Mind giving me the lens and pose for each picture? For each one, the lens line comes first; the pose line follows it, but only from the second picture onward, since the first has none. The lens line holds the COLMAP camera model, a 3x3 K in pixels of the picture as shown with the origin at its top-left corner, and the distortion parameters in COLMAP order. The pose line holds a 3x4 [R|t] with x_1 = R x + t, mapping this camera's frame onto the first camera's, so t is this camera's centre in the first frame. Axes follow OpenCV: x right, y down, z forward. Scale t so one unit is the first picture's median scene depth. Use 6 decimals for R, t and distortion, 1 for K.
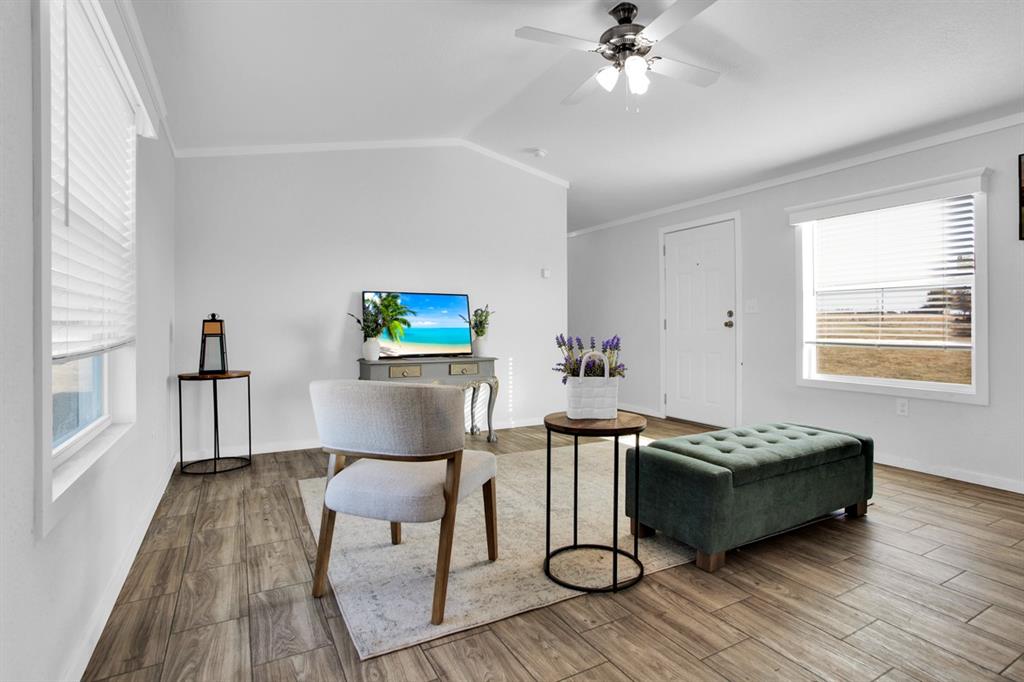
lens RADIAL K [[512.2, 0, 524.6], [0, 512.2, 328.4], [0, 0, 1]] dist [-0.075211, 0.032753]
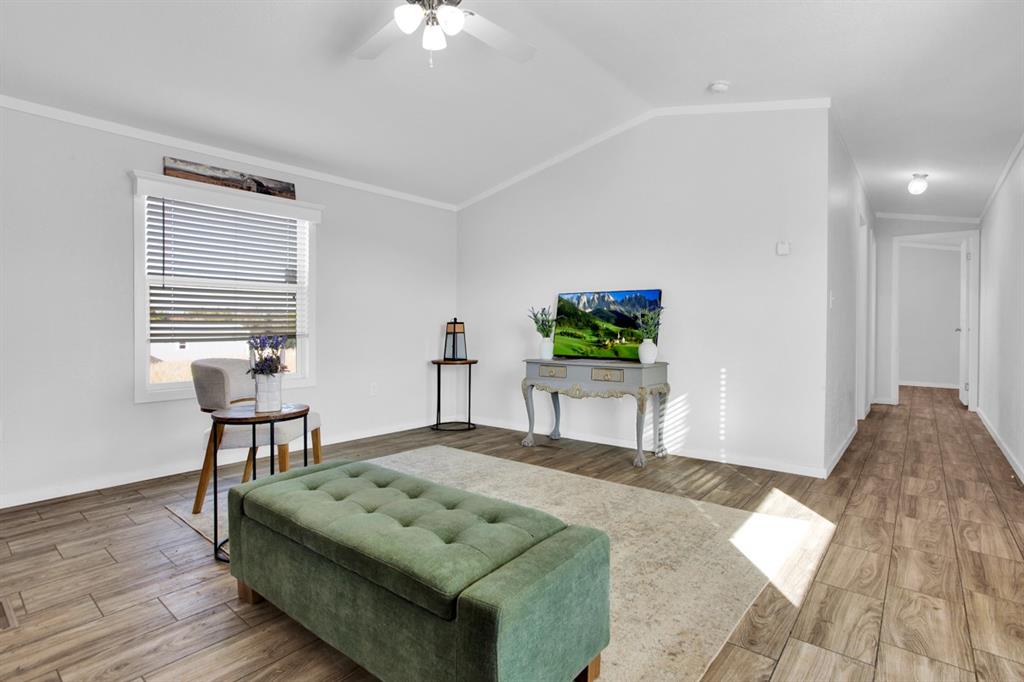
lens RADIAL K [[512.2, 0, 524.6], [0, 512.2, 328.4], [0, 0, 1]] dist [-0.075211, 0.032753]
pose [[0.370752, 0.001412, -0.928731, 0.795017], [-0.003366, 0.999994, 0.000176, -0.001038], [0.928726, 0.003061, 0.370754, 0.649791]]
